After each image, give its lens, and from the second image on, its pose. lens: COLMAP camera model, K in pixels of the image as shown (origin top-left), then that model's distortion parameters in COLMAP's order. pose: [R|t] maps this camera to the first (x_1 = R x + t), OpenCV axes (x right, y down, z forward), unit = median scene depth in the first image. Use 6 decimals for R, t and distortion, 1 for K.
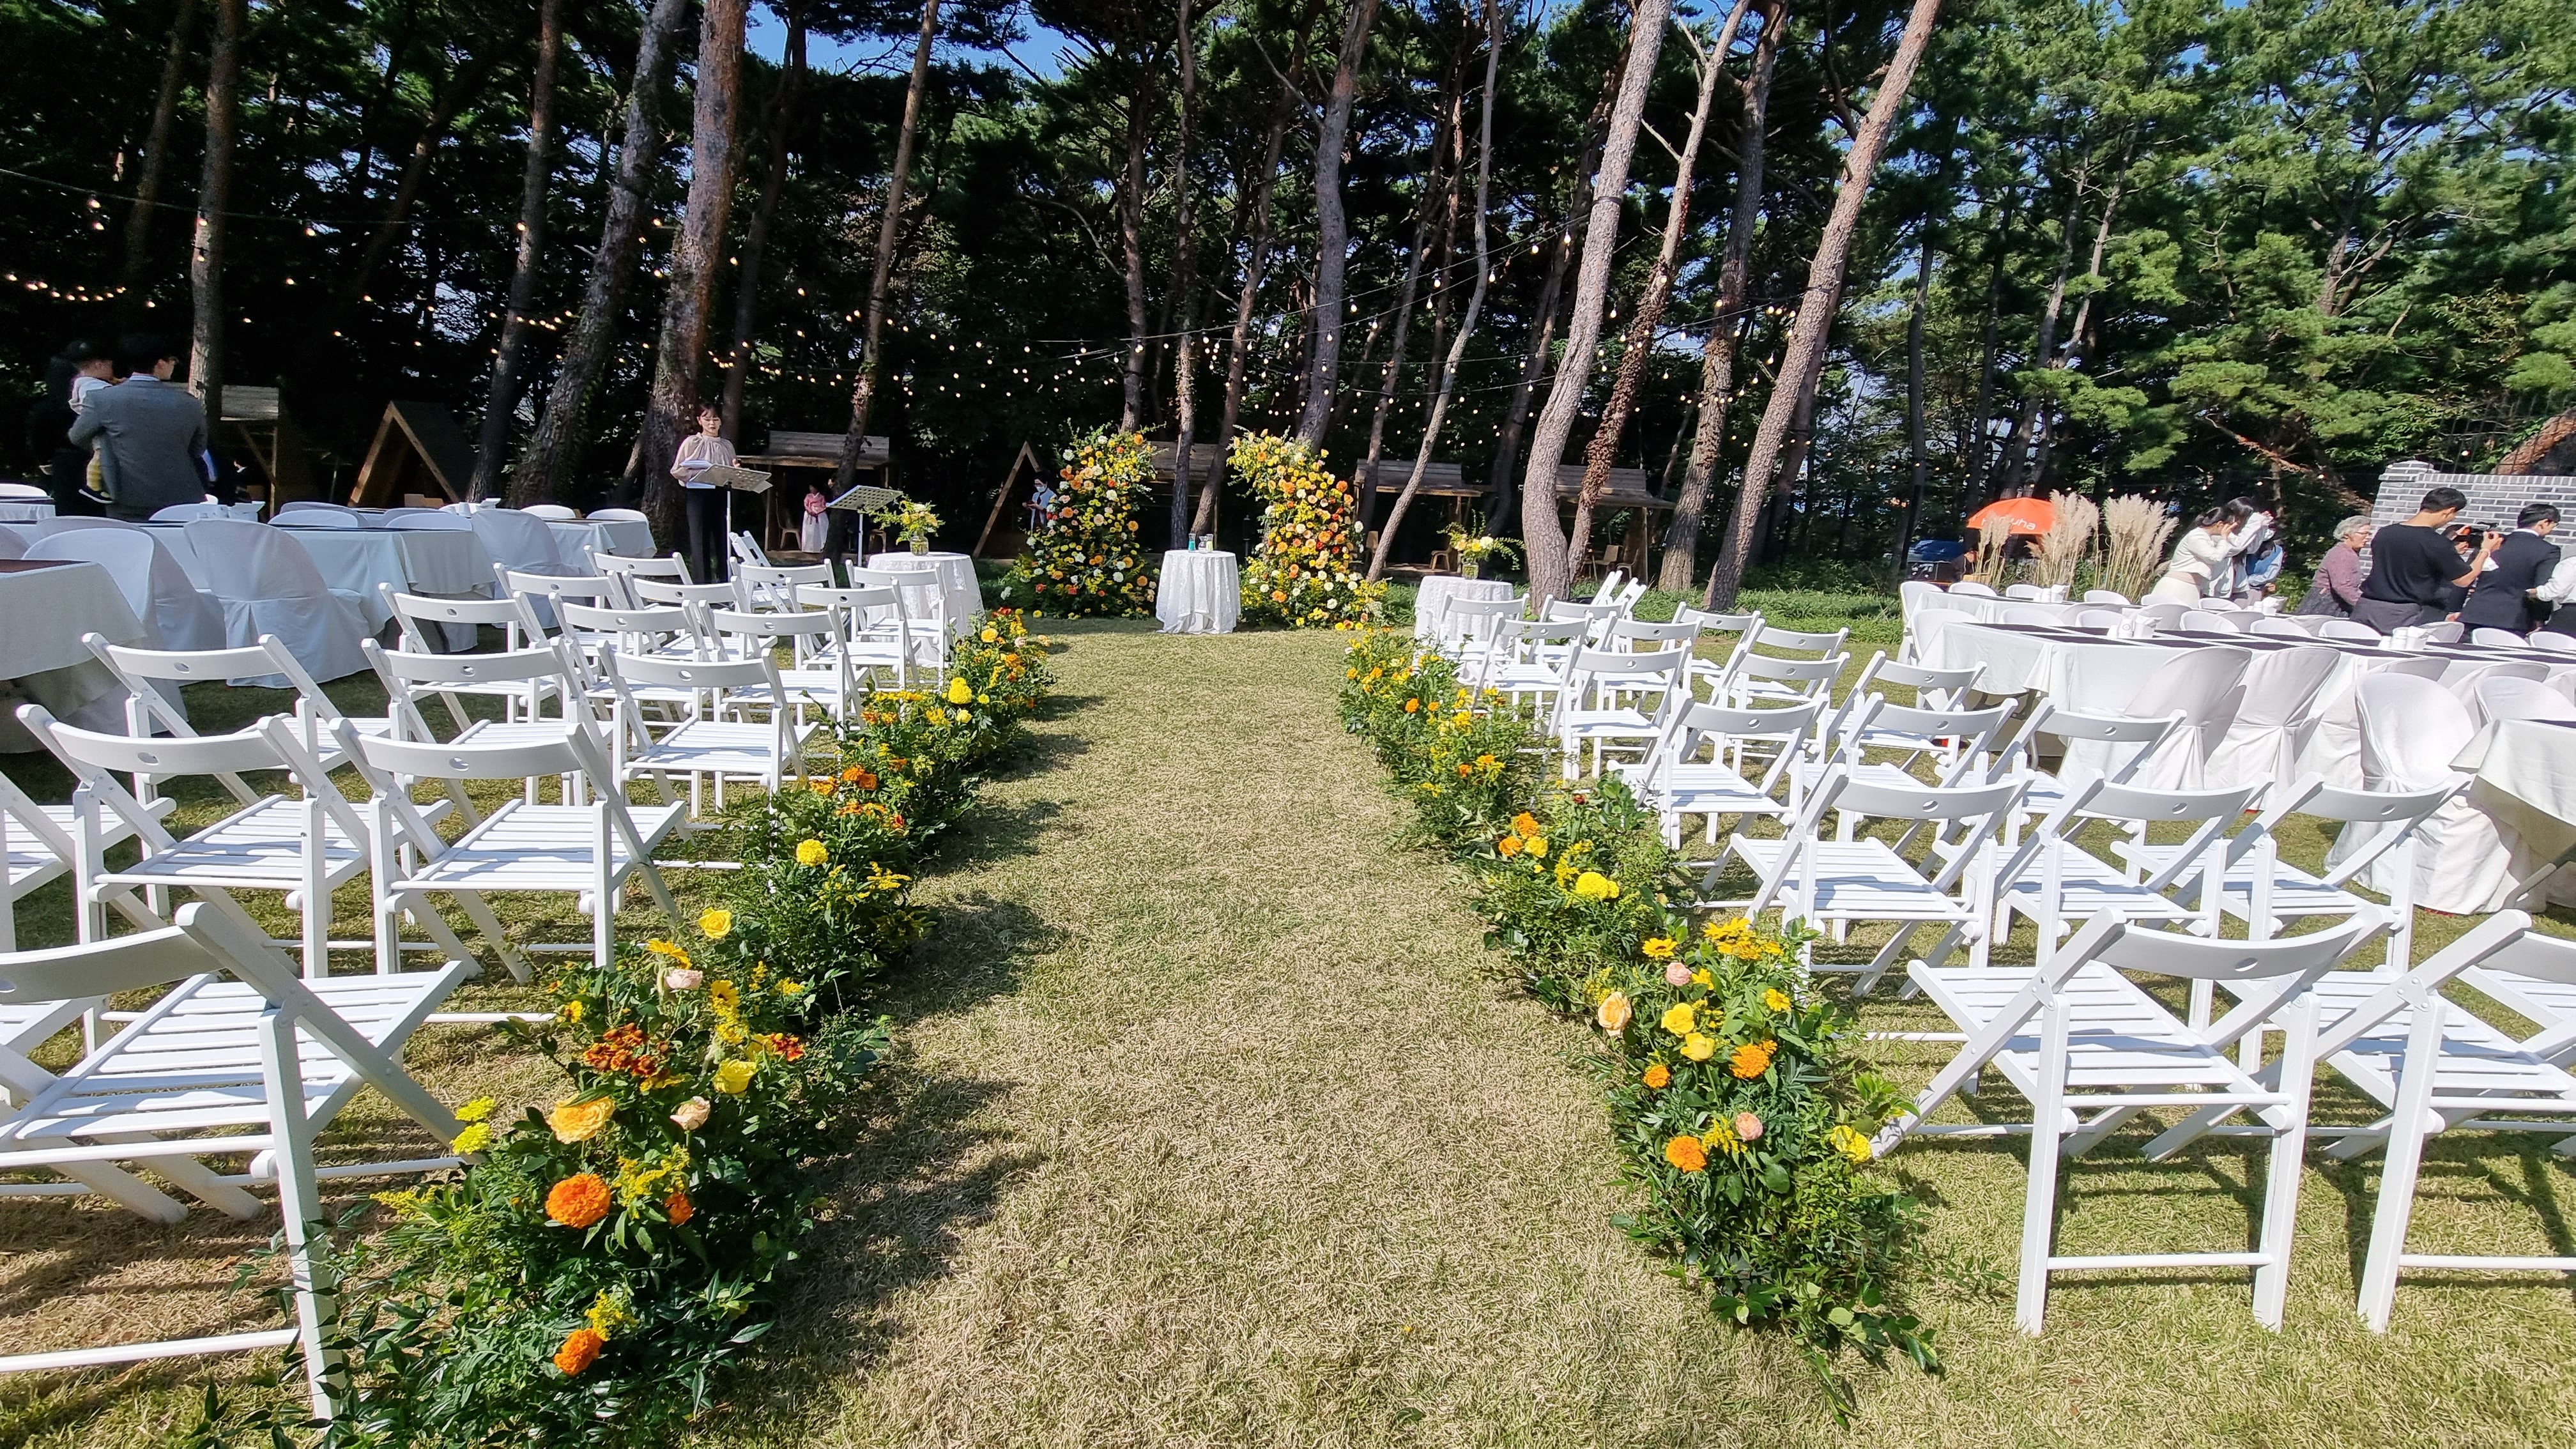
lens RADIAL K [[1044.9, 0, 1308.7], [0, 1044.9, 729.5], [0, 0, 1]] dist [0.001044, -0.002461]
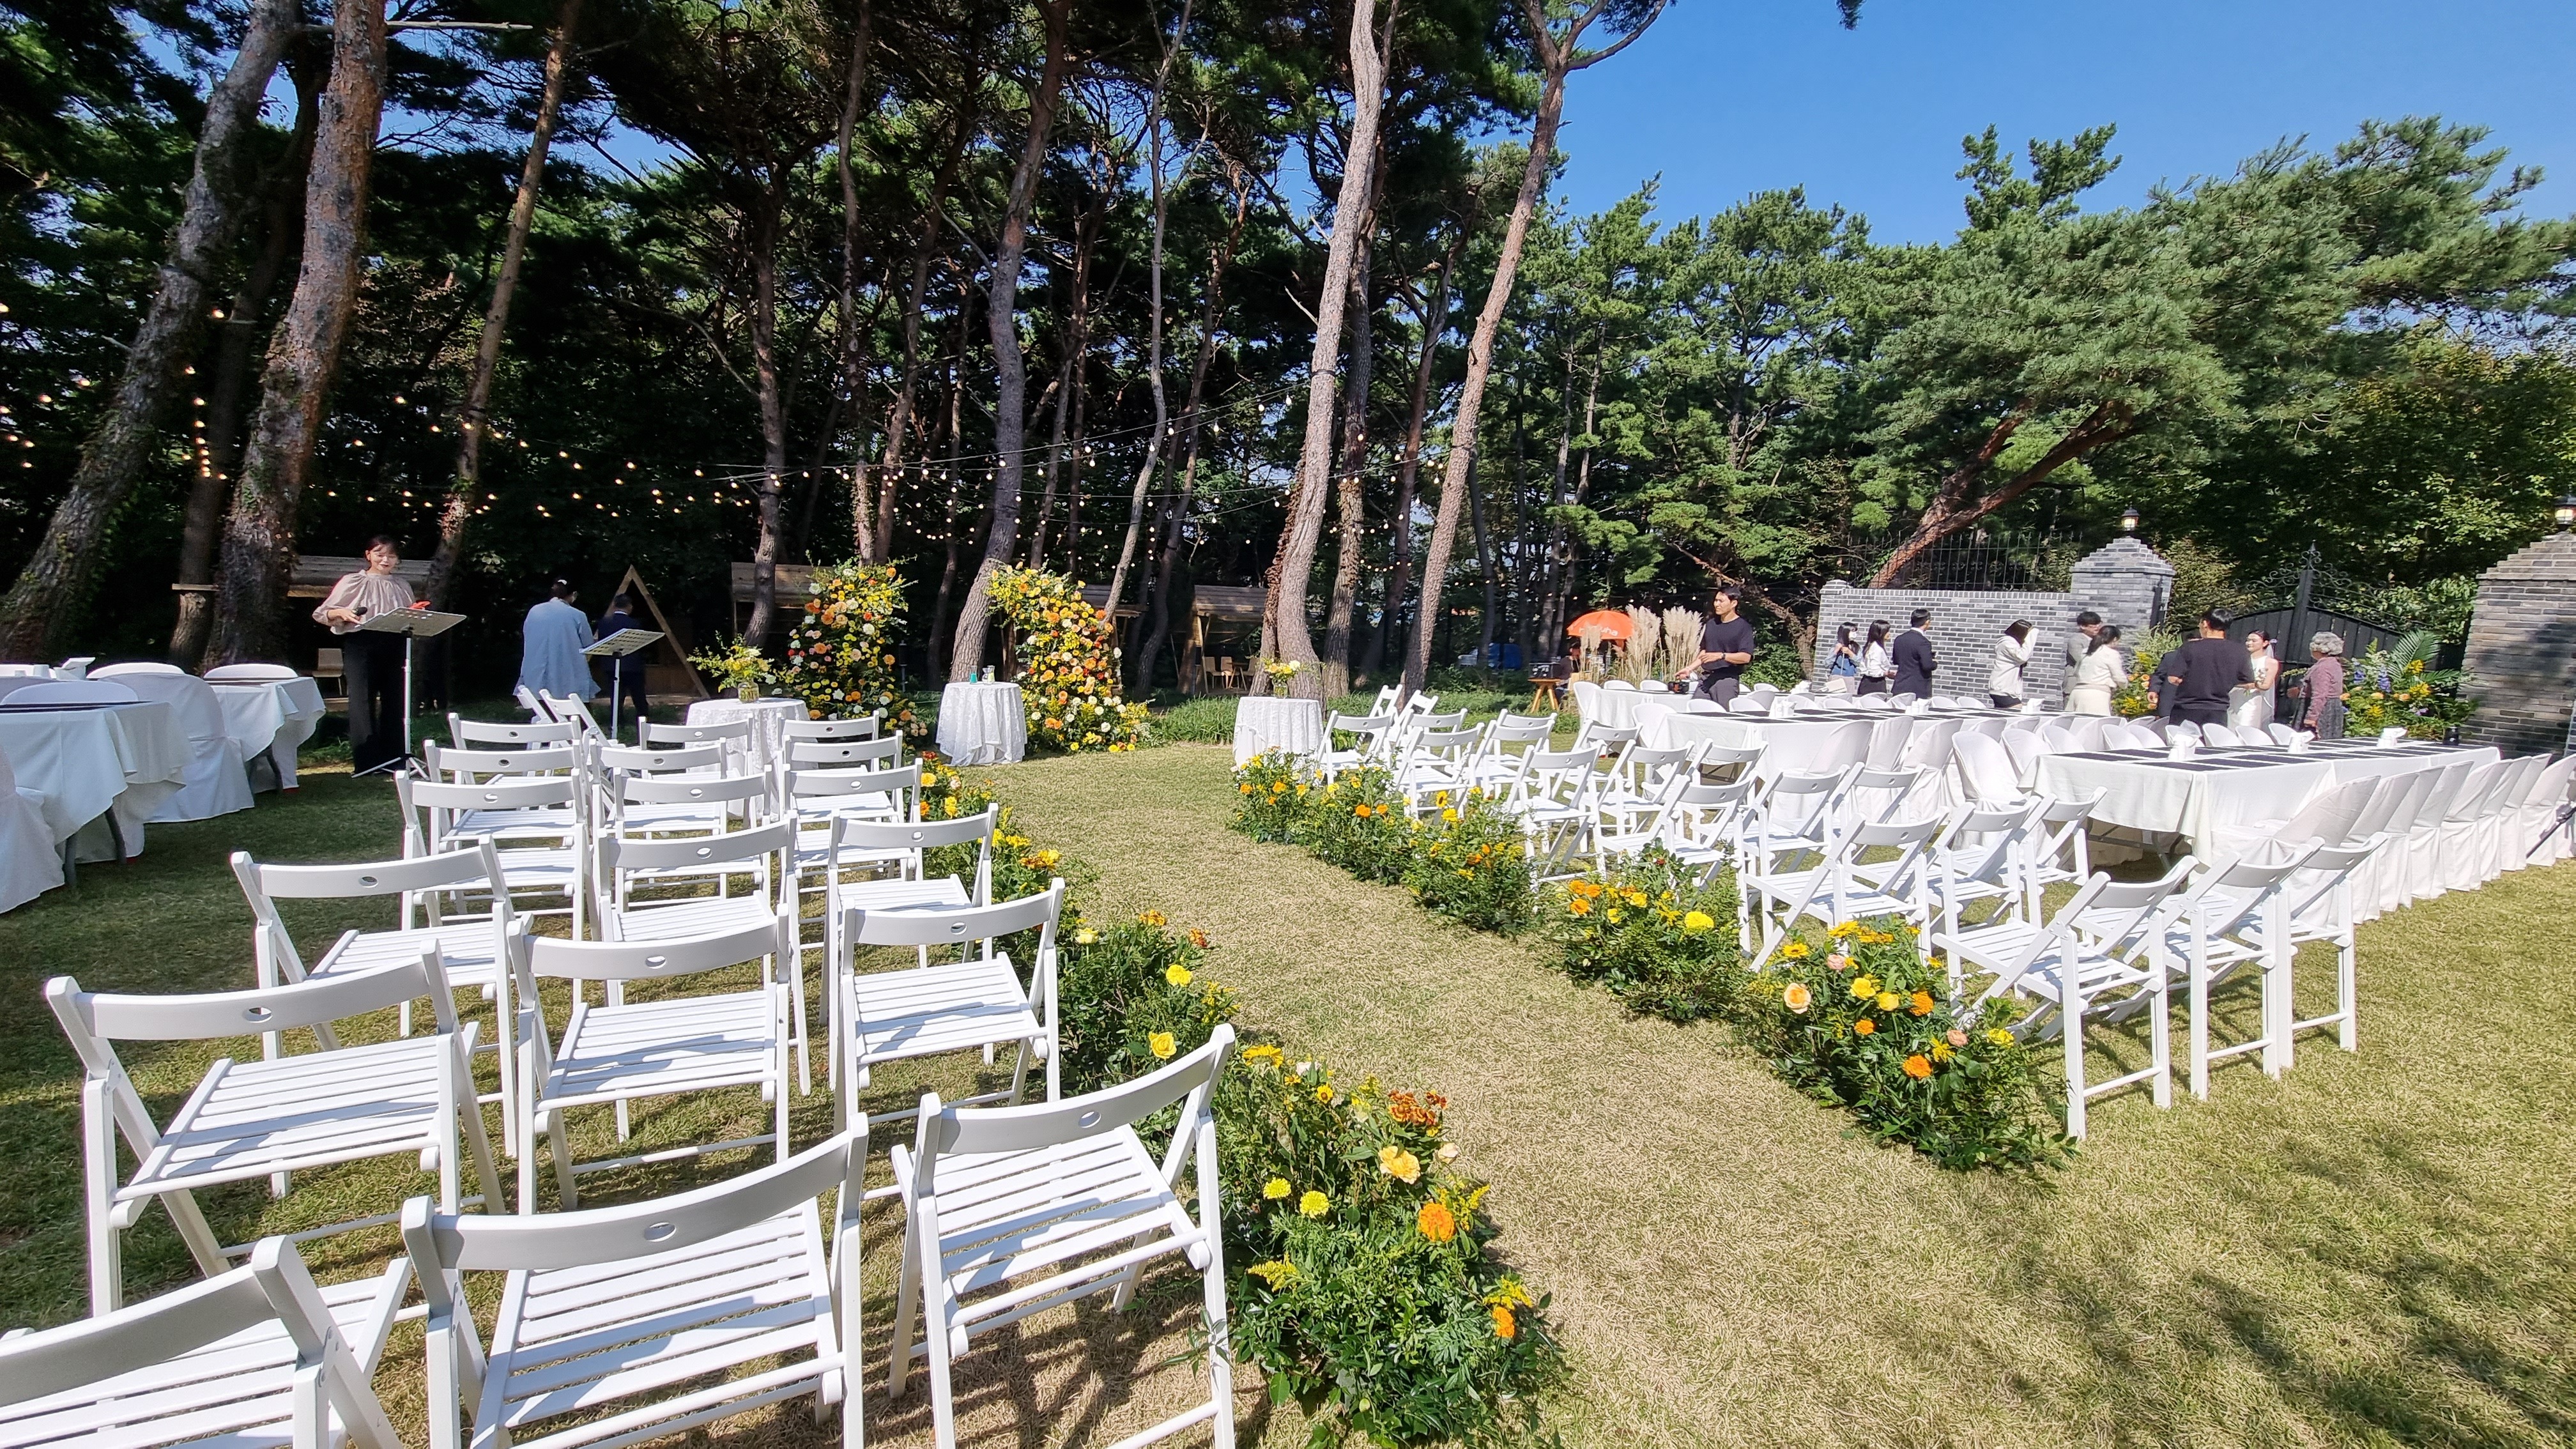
lens RADIAL K [[1044.8, 0, 1308.5], [0, 1044.8, 730.8], [0, 0, 1]] dist [0.000494, -0.001983]
pose [[0.926723, -0.061521, 0.370675, -0.113997], [0.100020, 0.991302, -0.085532, -0.005163], [-0.362189, 0.116340, 0.924816, -0.019269]]
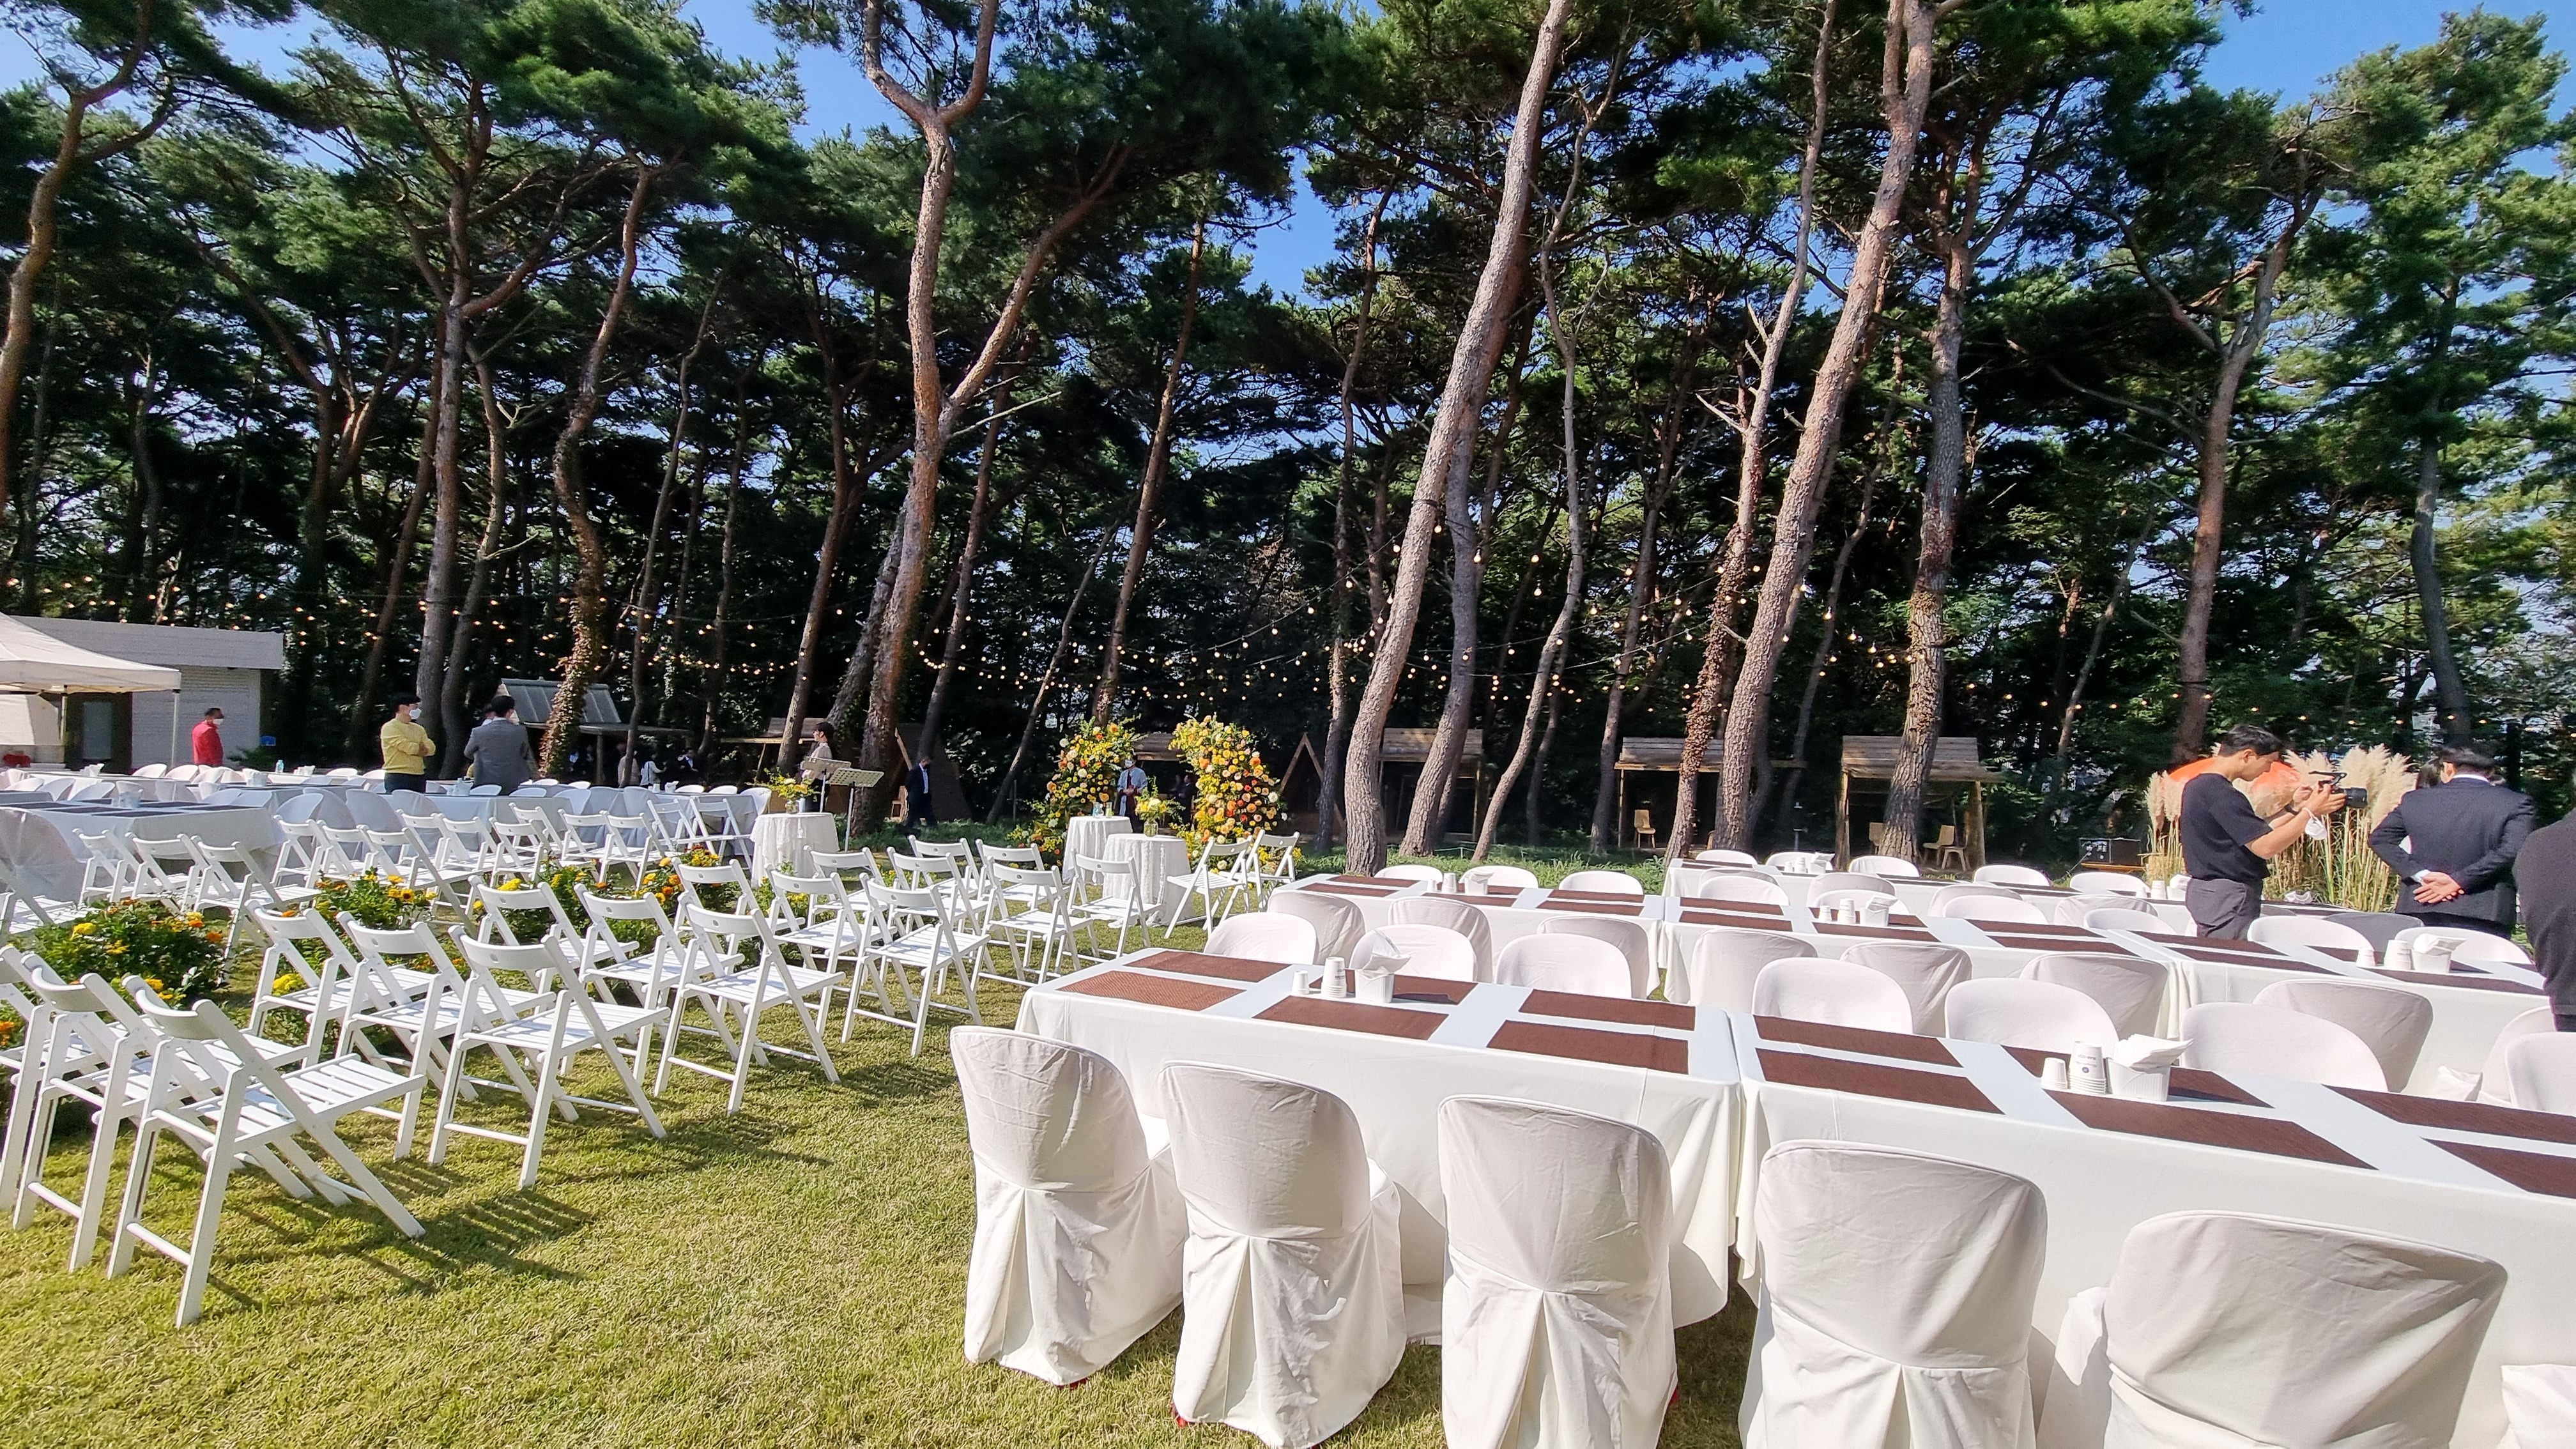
lens RADIAL K [[1021.8, 0, 1280.9], [0, 1021.8, 734.7], [0, 0, 1]] dist [0.005524, -0.003892]
pose [[0.879988, -0.035275, -0.473683, 0.386541], [-0.089780, 0.966911, -0.238795, -0.000920], [0.466433, 0.252664, 0.847703, 0.051074]]
